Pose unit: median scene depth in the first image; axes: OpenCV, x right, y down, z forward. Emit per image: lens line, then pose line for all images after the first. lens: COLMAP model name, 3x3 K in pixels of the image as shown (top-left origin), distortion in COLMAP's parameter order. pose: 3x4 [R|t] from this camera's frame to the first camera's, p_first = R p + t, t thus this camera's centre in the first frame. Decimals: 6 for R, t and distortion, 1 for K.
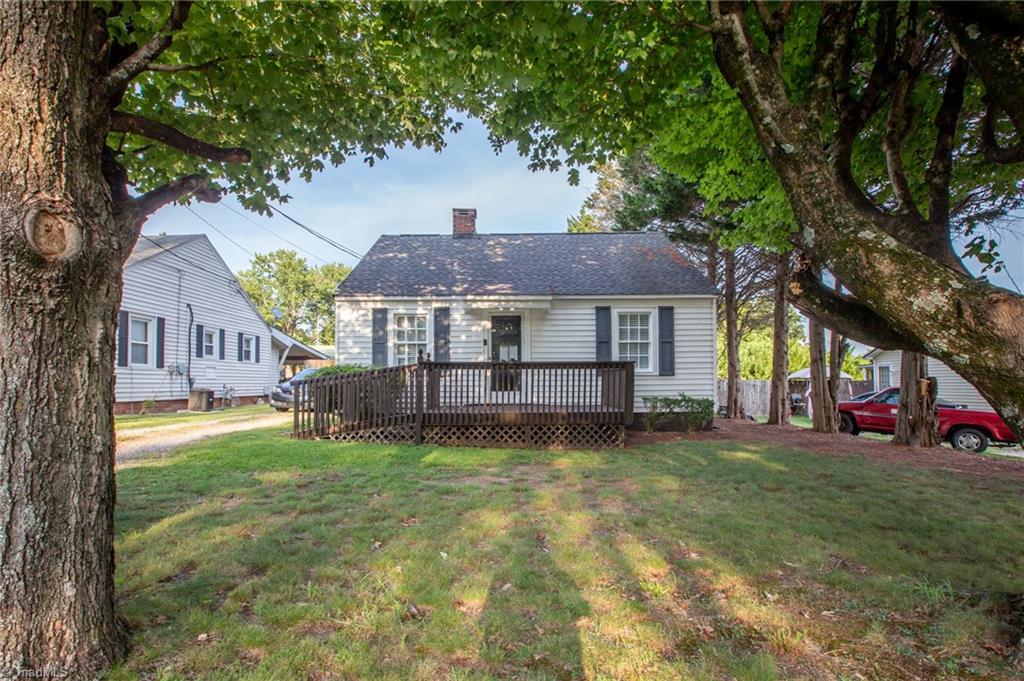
lens RADIAL K [[483.8, 0, 512.0], [0, 483.8, 340.5], [0, 0, 1]] dist [-0.081771, 0.051342]
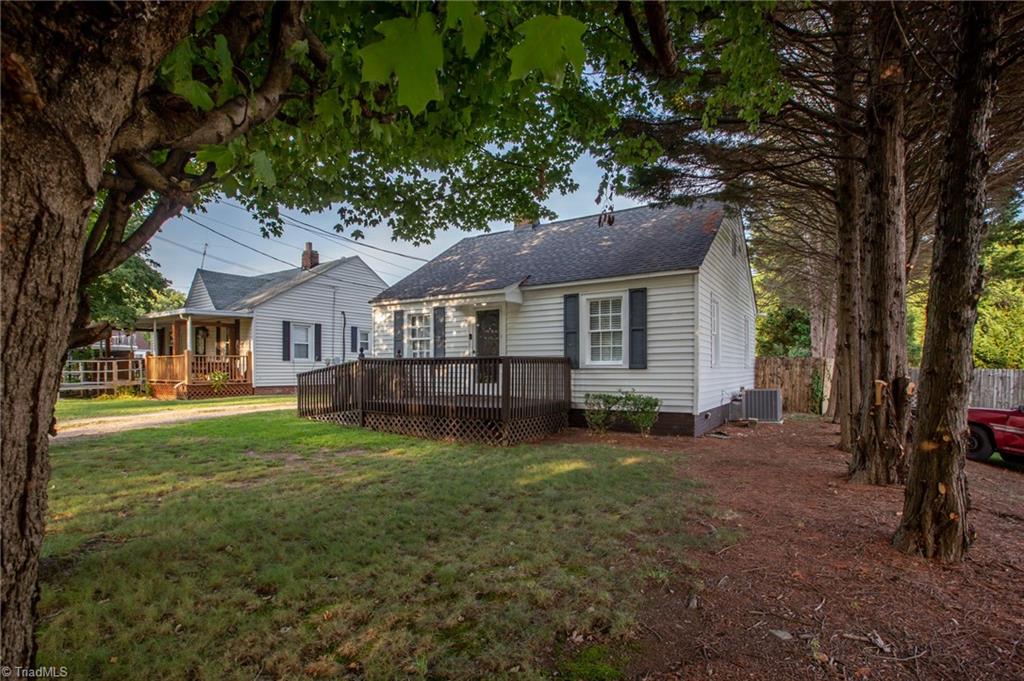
lens RADIAL K [[496.7, 0, 512.0], [0, 496.7, 340.5], [0, 0, 1]] dist [-0.062537, 0.015109]
pose [[0.842794, -0.027412, -0.537538, 0.604302], [0.046583, 0.998670, 0.022108, -0.007967], [0.536217, -0.043673, 0.842950, 0.131439]]
